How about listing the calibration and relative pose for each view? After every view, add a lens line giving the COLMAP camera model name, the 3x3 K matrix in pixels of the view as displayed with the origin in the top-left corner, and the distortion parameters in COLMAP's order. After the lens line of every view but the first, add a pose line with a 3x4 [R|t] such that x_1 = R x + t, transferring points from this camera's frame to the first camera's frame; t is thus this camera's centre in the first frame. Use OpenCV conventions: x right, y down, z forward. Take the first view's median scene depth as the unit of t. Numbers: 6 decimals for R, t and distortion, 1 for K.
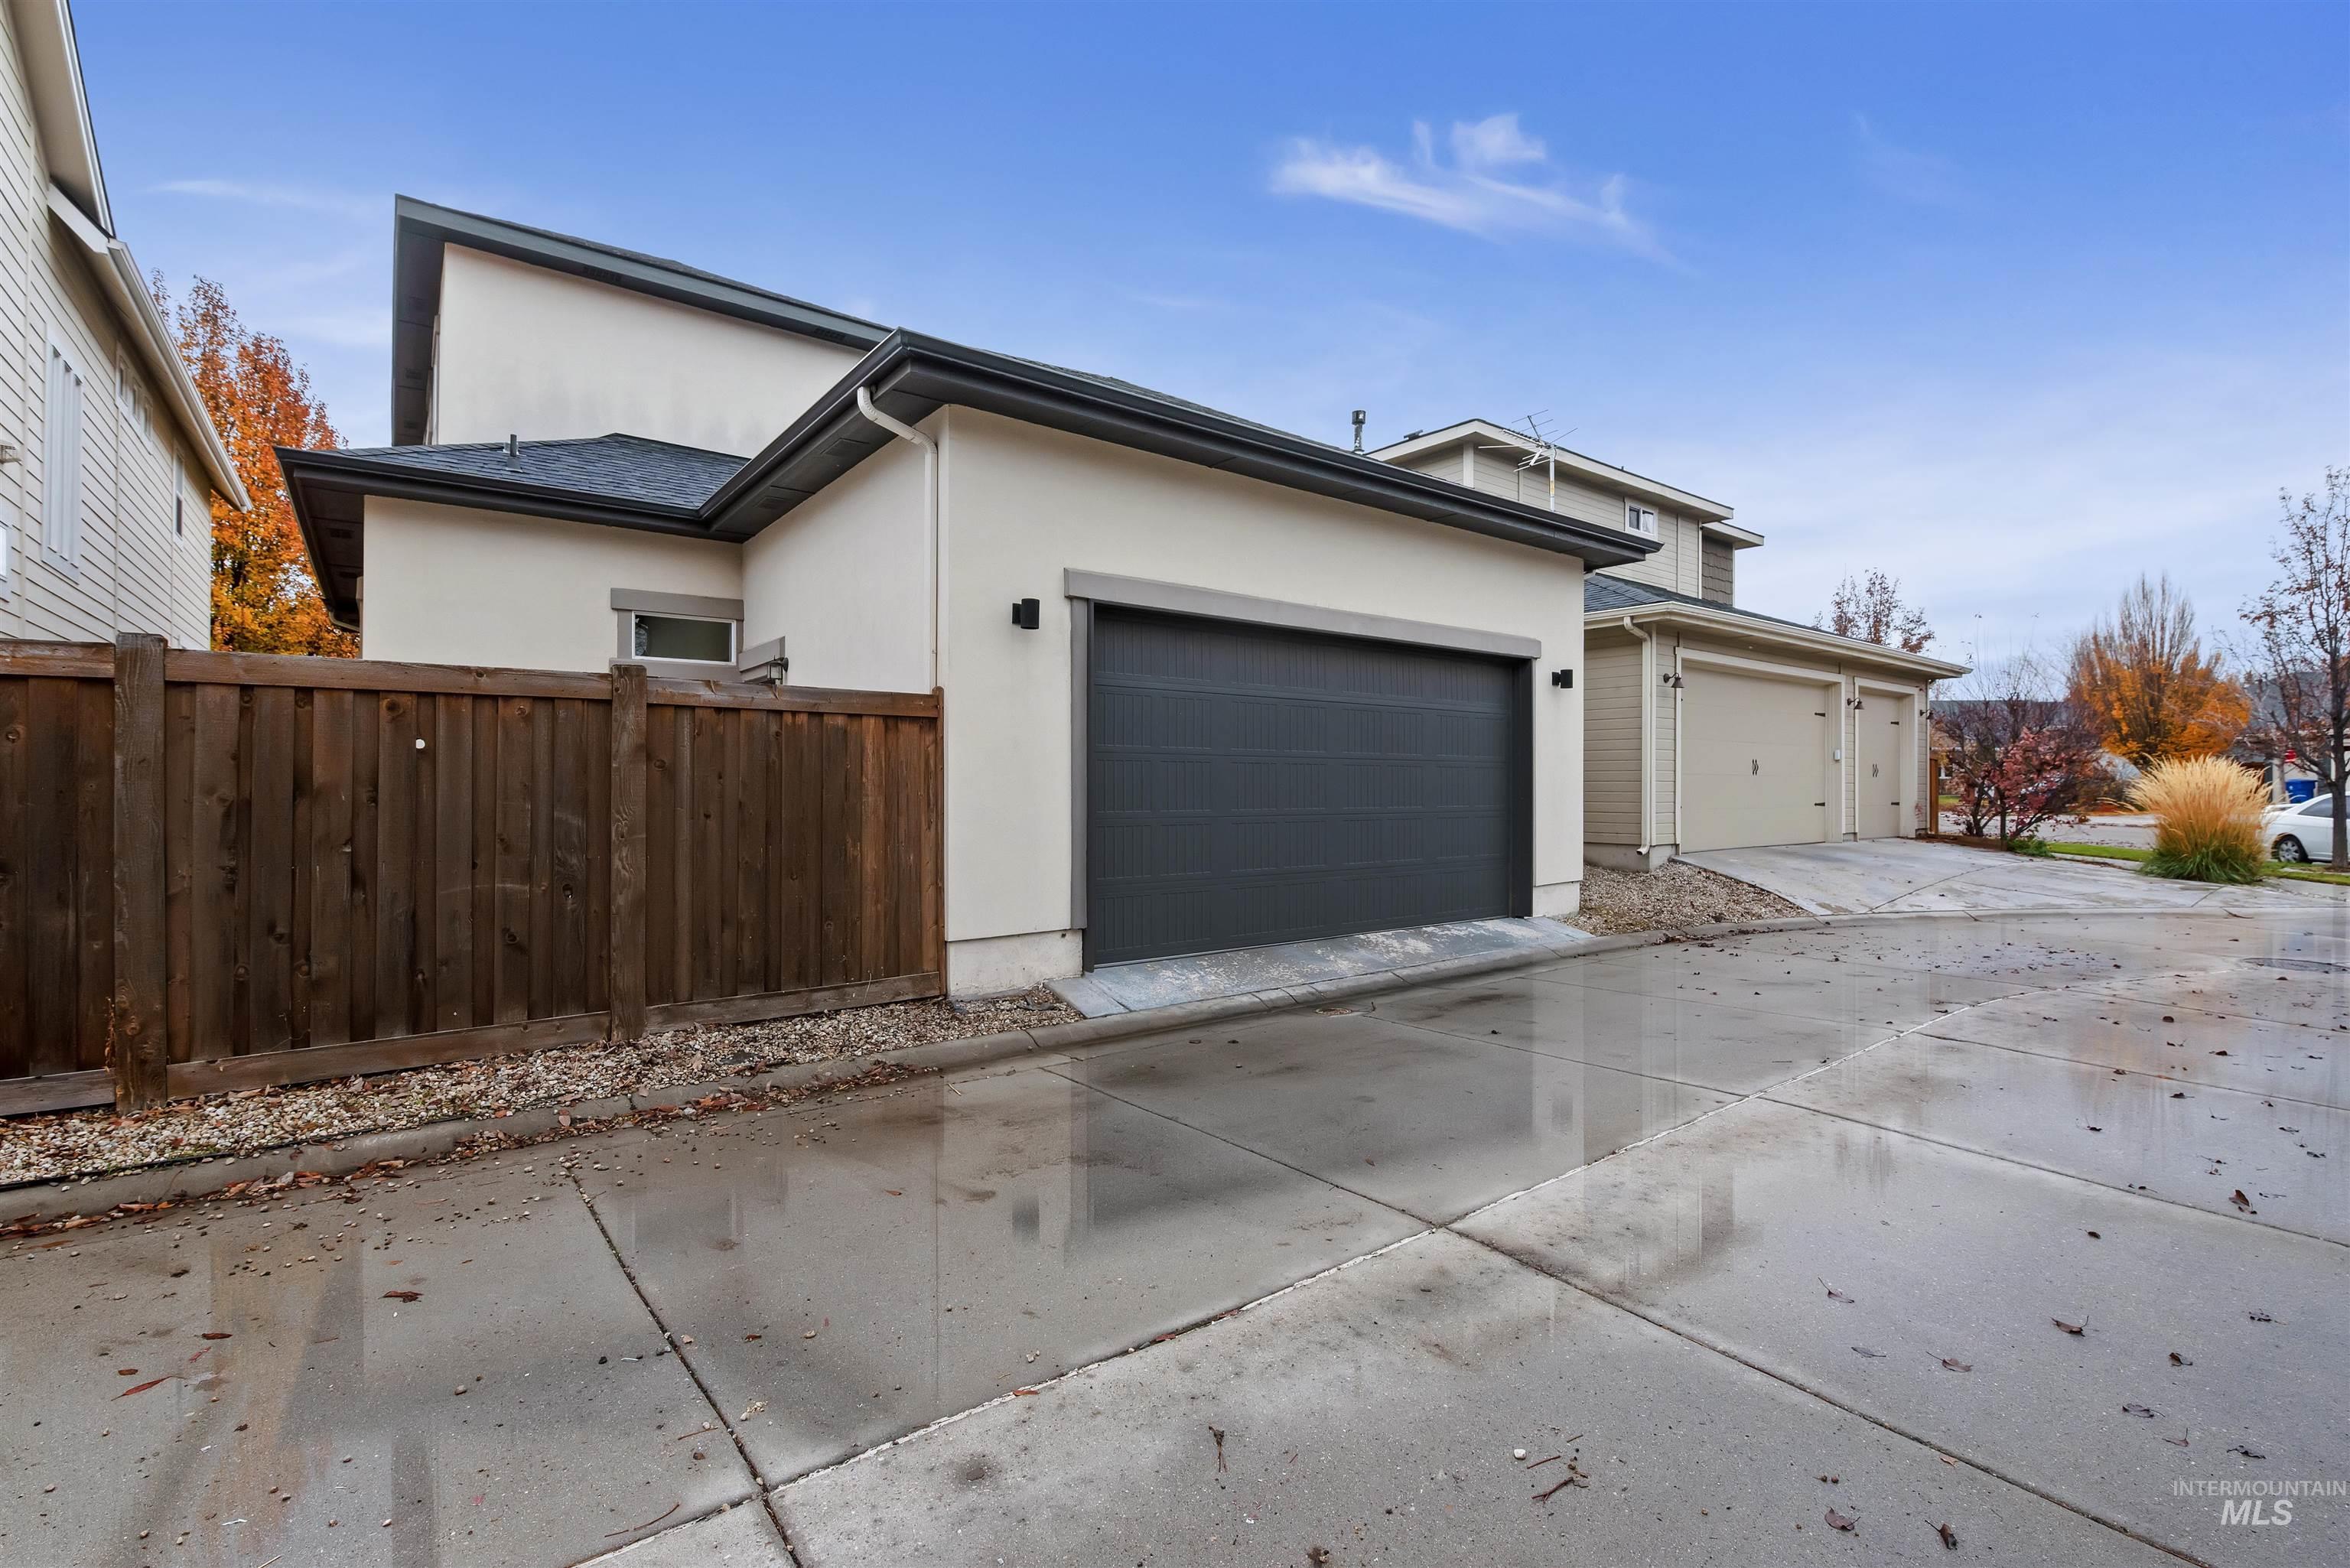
lens RADIAL K [[1045.3, 0, 1163.1], [0, 1045.3, 783.0], [0, 0, 1]] dist [-0.014343, -0.001345]
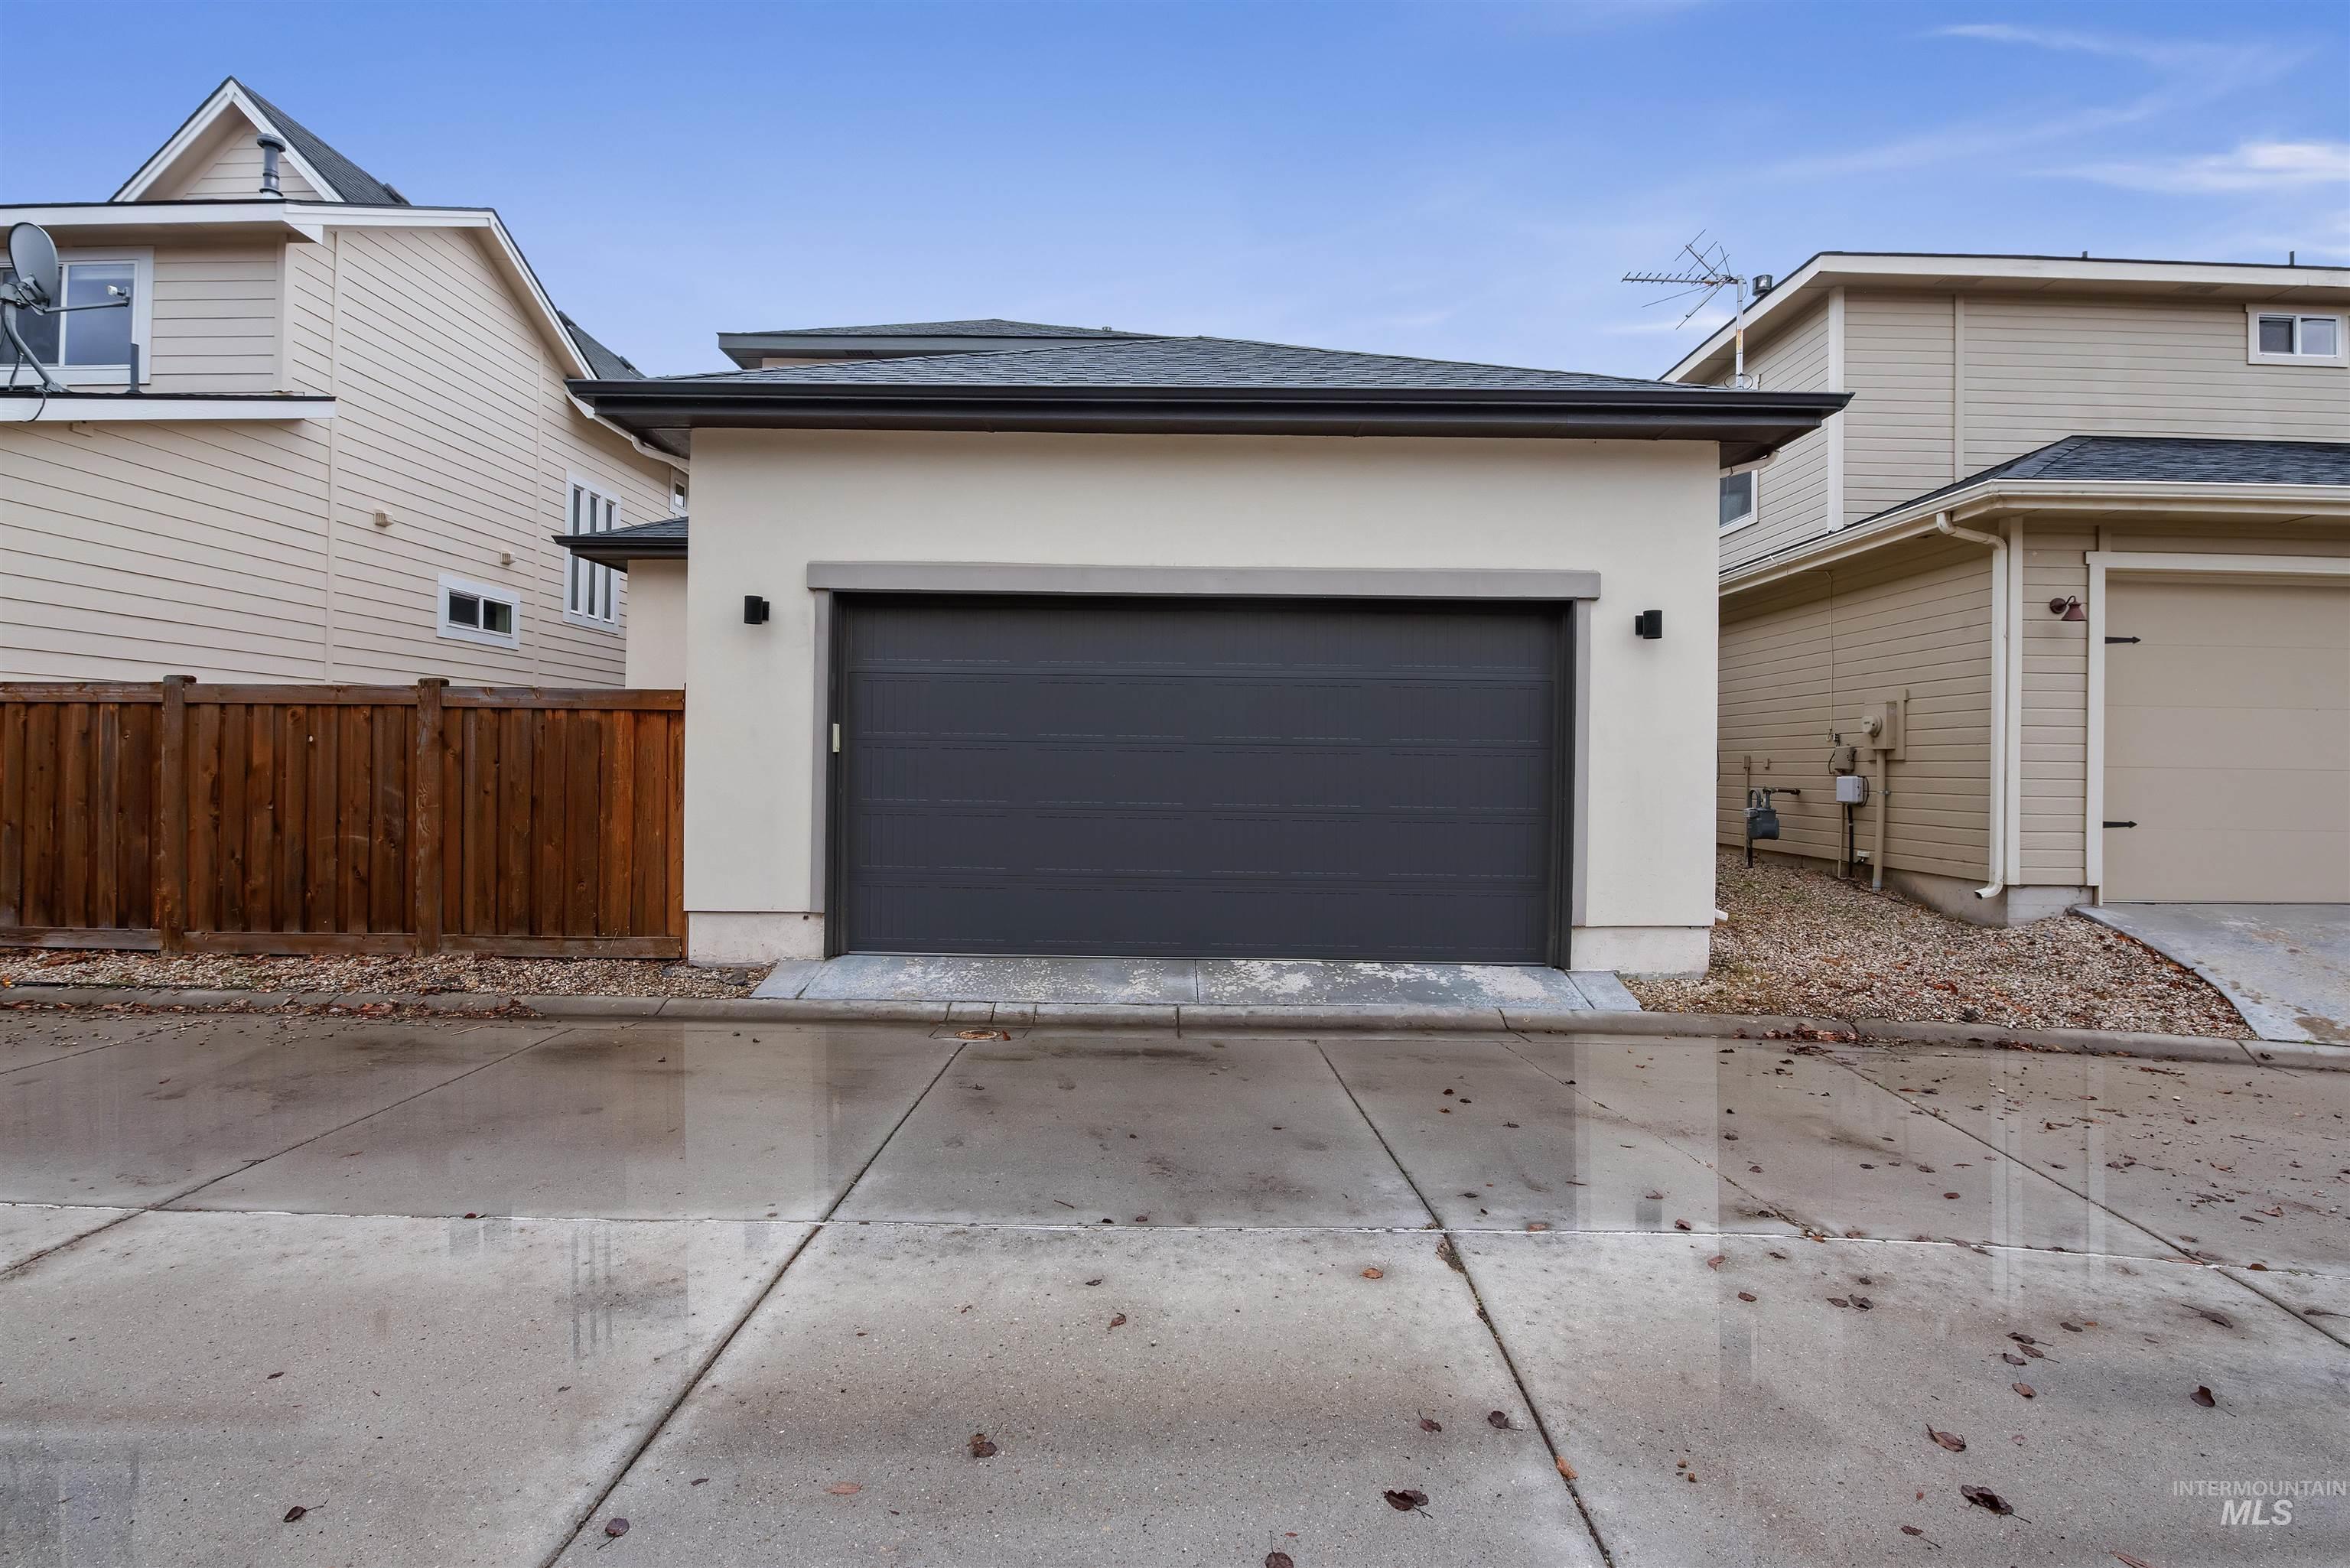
lens RADIAL K [[1045.3, 0, 1169.4], [0, 1045.3, 769.4], [0, 0, 1]] dist [-0.014343, -0.001345]
pose [[0.790912, 0.010004, -0.611848, 0.965993], [-0.009822, 0.999945, 0.003653, -0.009088], [0.611851, 0.003120, 0.790967, 0.476544]]
